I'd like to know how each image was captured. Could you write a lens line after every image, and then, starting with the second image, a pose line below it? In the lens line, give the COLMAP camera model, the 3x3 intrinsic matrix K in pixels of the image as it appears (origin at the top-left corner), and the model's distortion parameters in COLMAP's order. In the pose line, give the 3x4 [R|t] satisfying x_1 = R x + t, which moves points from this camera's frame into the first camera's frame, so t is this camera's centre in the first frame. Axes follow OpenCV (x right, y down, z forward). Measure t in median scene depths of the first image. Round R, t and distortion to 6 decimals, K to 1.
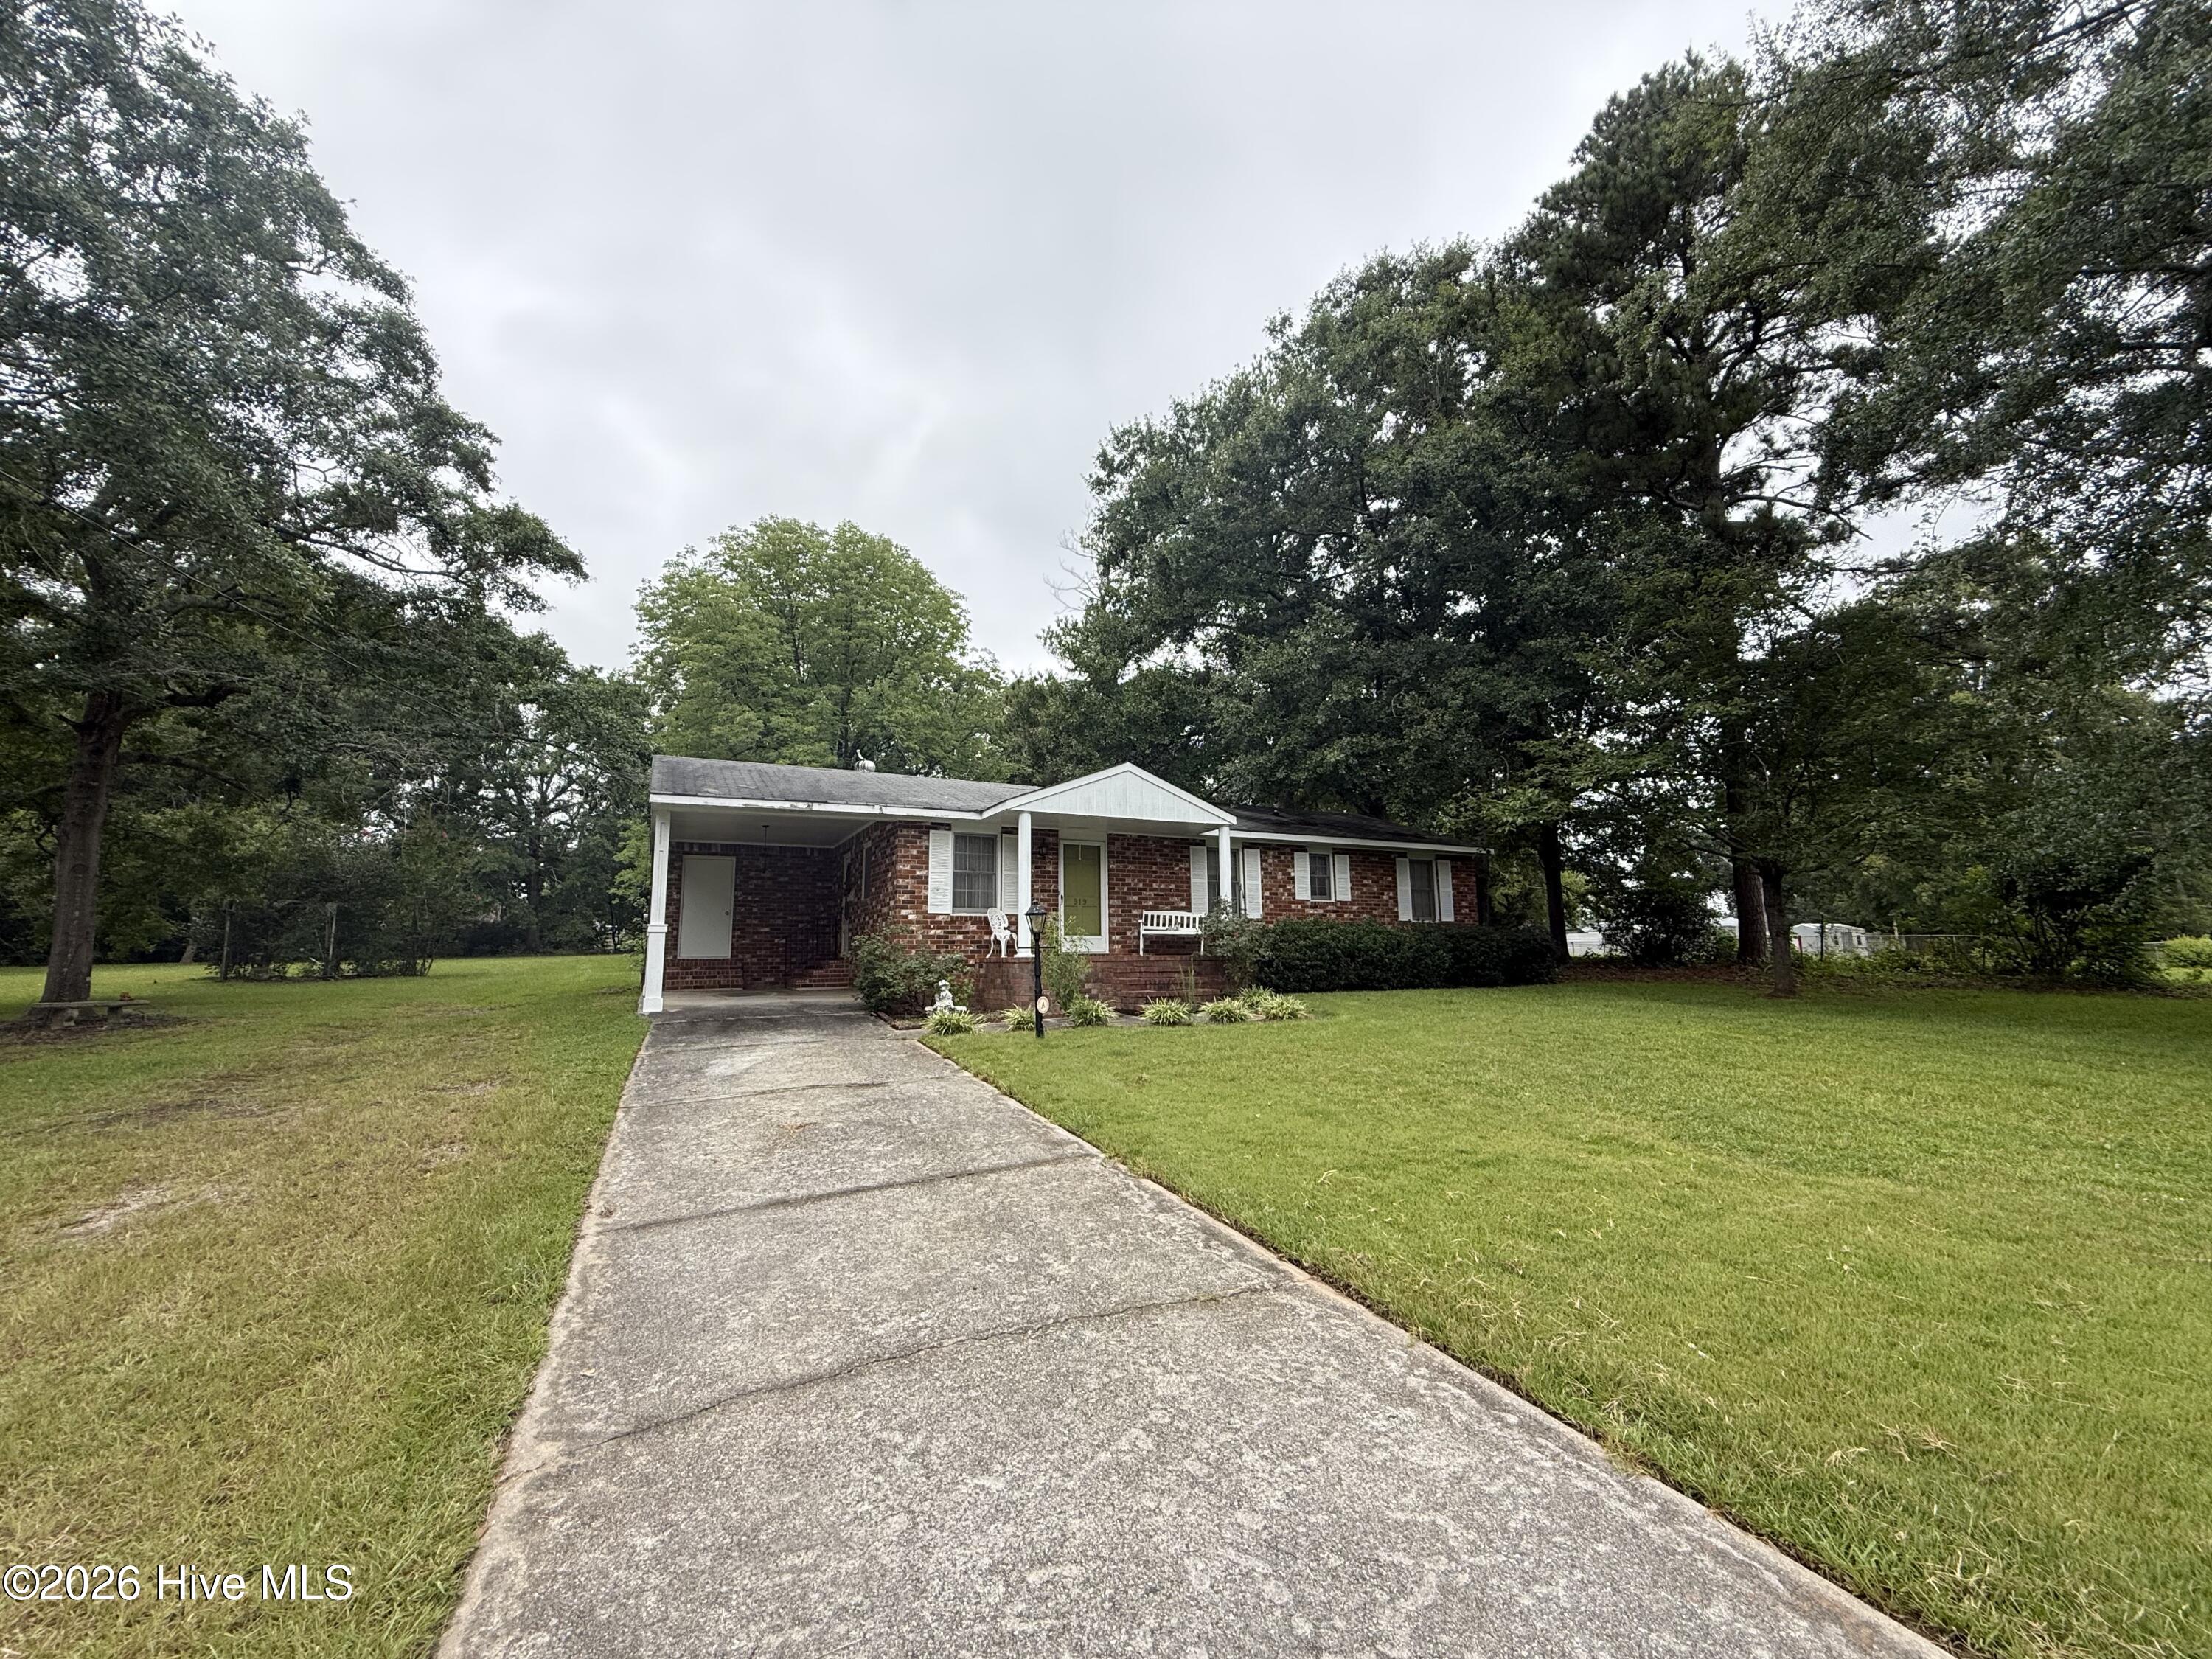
lens RADIAL K [[884.9, 0, 1101.0], [0, 884.9, 823.2], [0, 0, 1]] dist [0.002695, -0.000008]
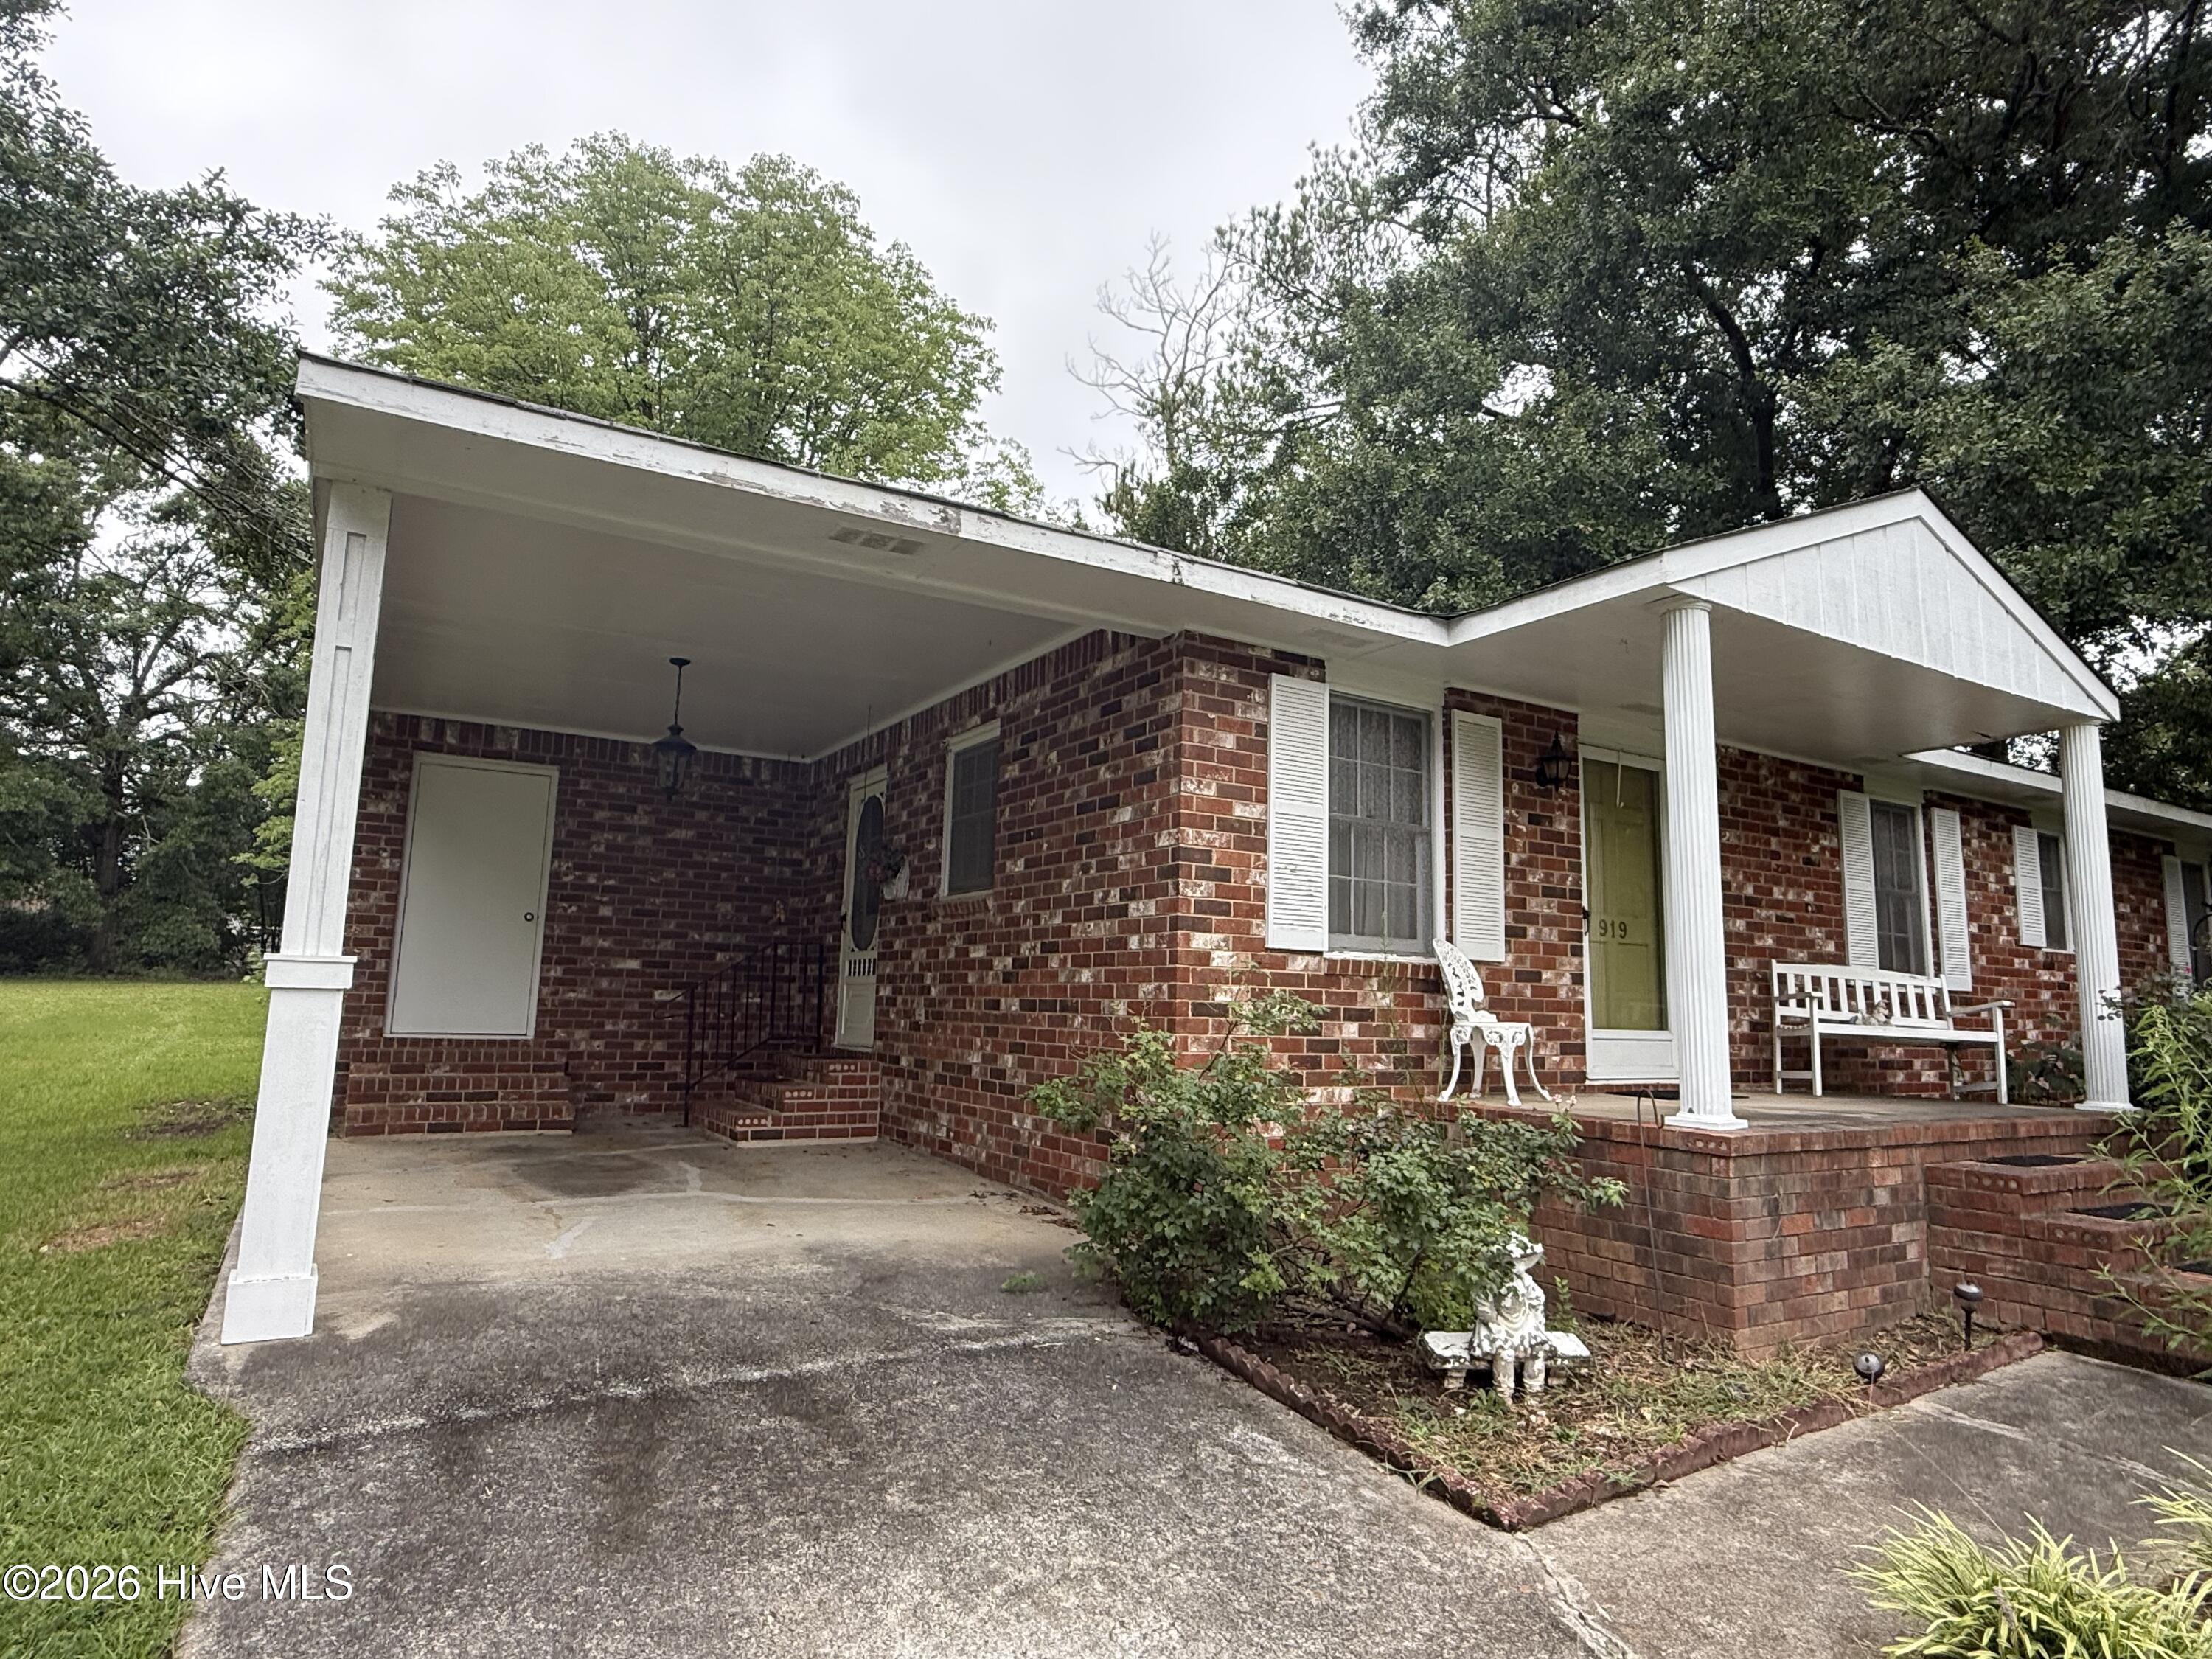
lens RADIAL K [[1265.7, 0, 1113.5], [0, 1265.7, 819.7], [0, 0, 1]] dist [-0.001051, -0.000057]
pose [[0.995970, 0.049039, 0.075091, -0.227758], [-0.049534, 0.998761, 0.004740, 0.048062], [-0.074765, -0.008441, 0.997165, 0.469555]]
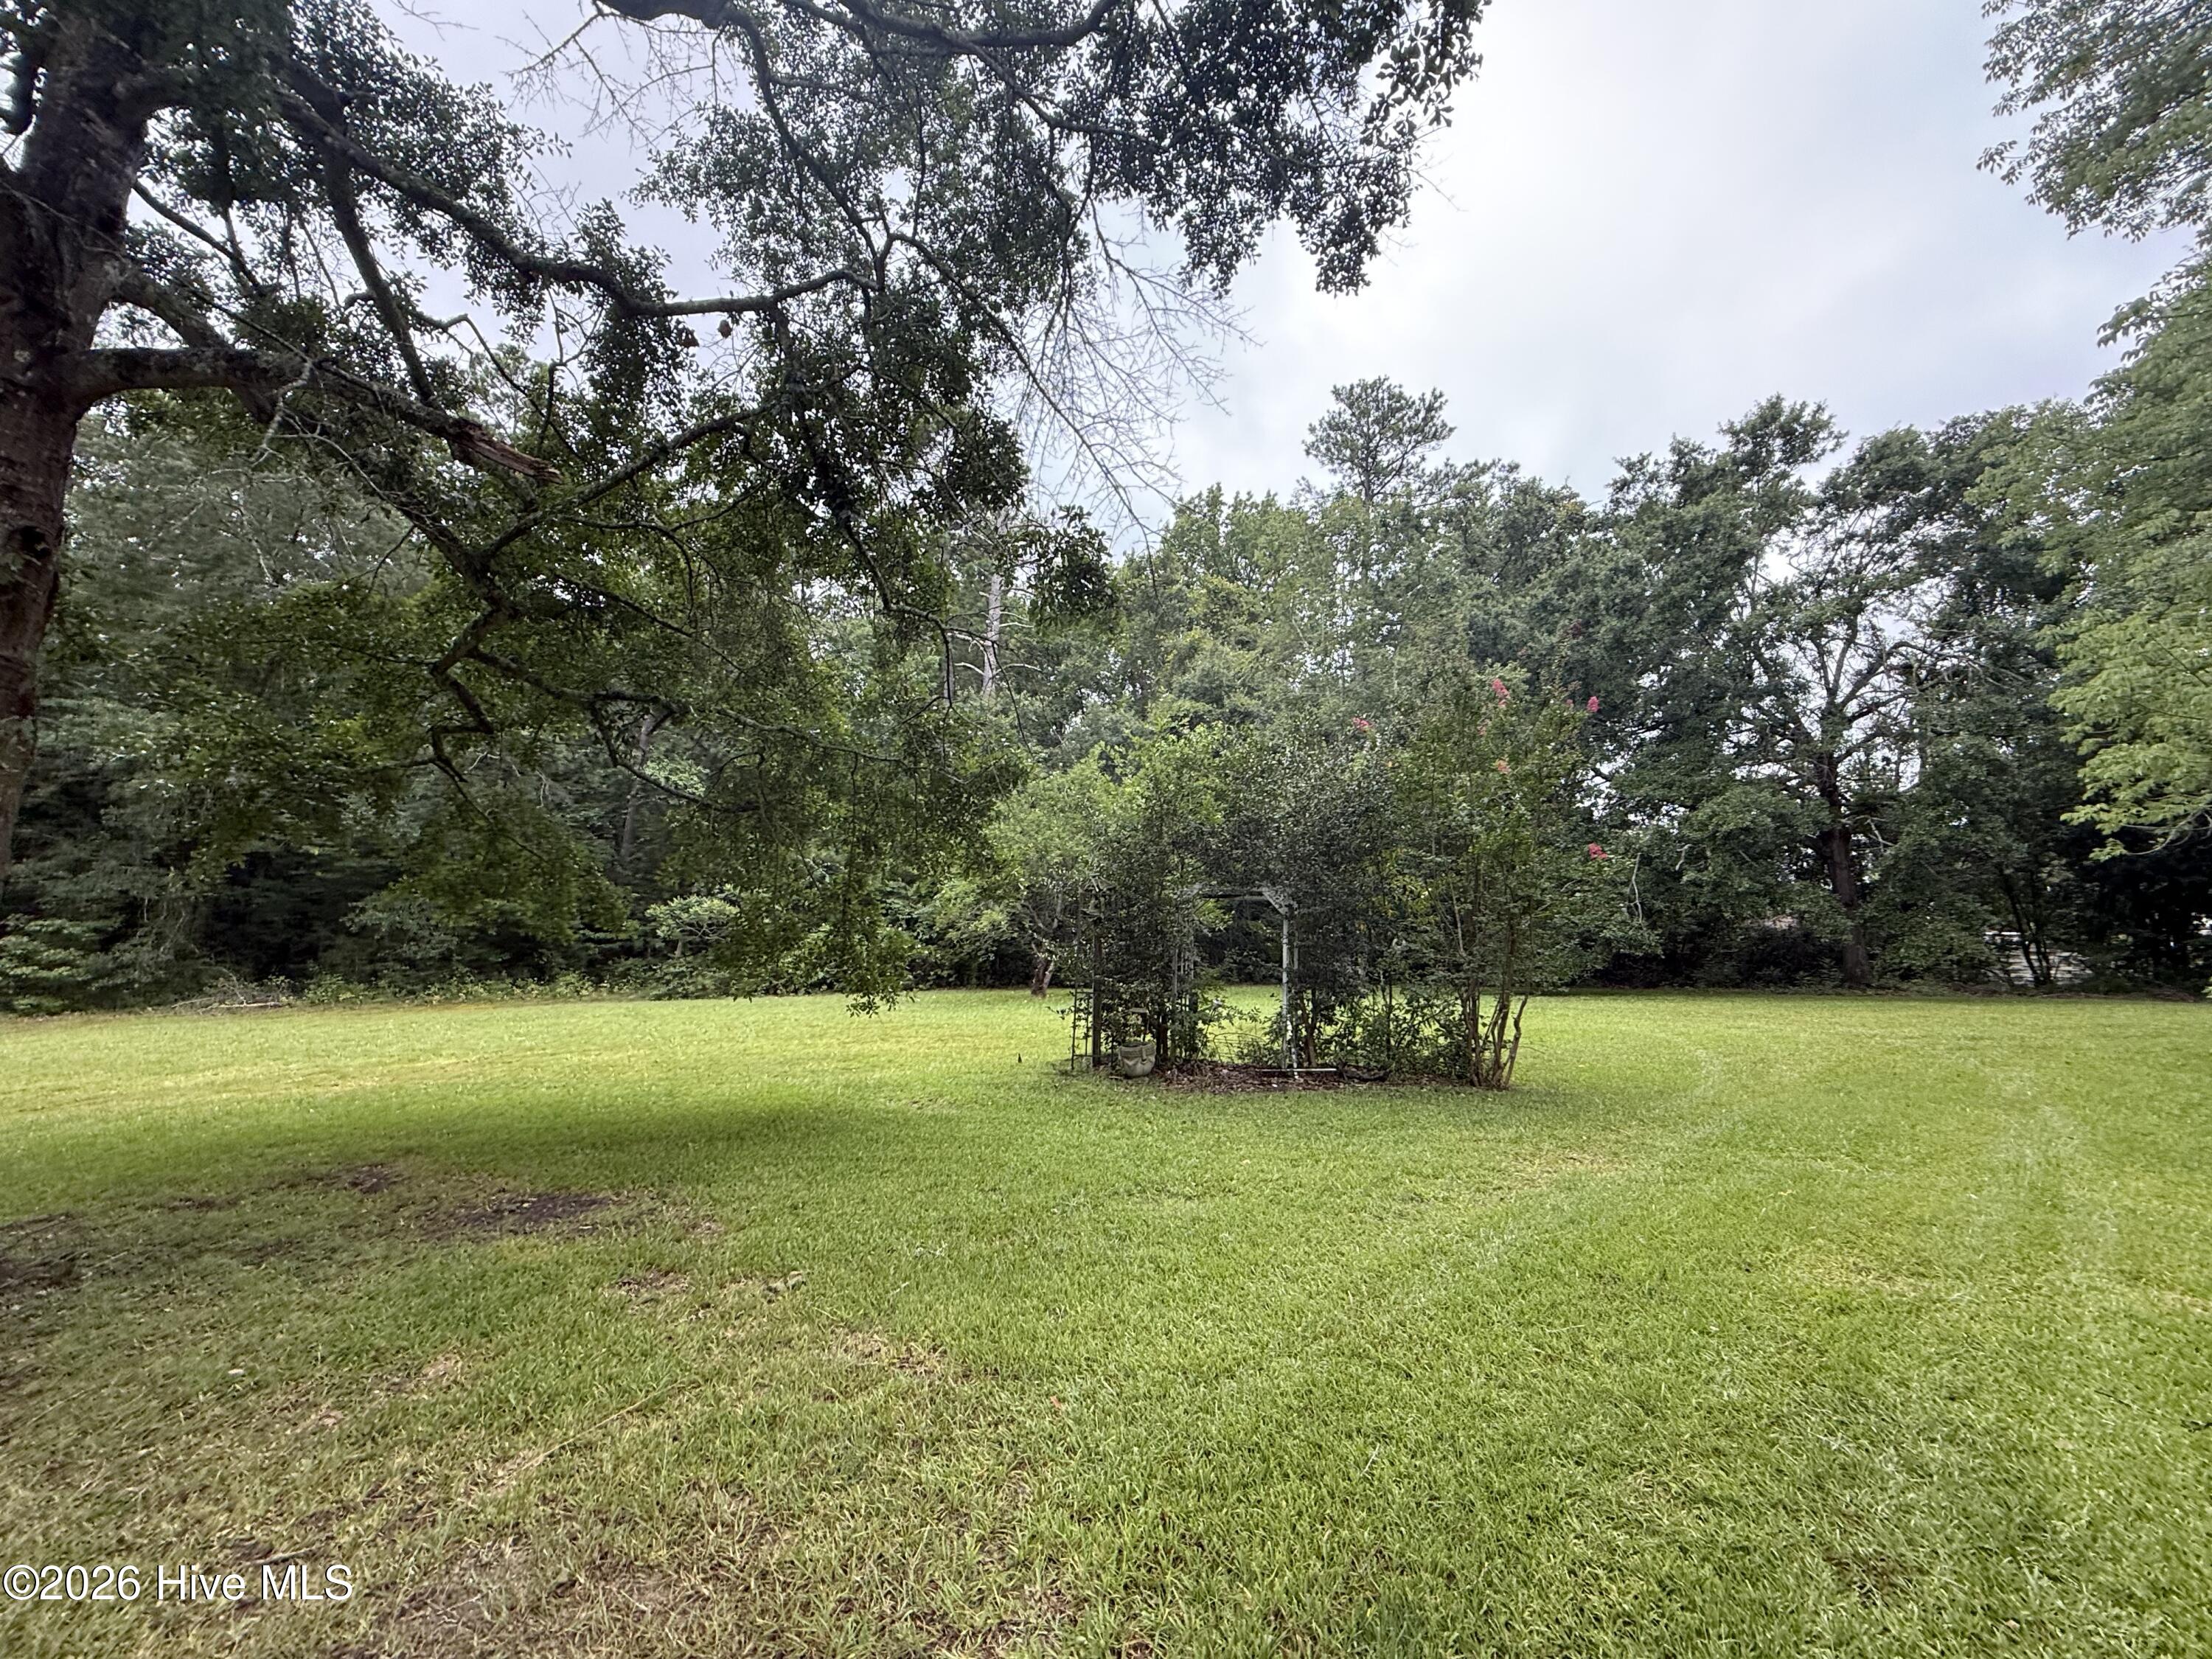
lens RADIAL K [[977.7, 0, 1101.7], [0, 977.7, 826.1], [0, 0, 1]] dist [-0.001071, 0.000083]
pose [[0.328132, -0.108229, -0.938411, -0.581082], [0.114899, 0.990612, -0.074073, 0.106891], [0.937618, -0.083517, 0.337487, 0.967846]]
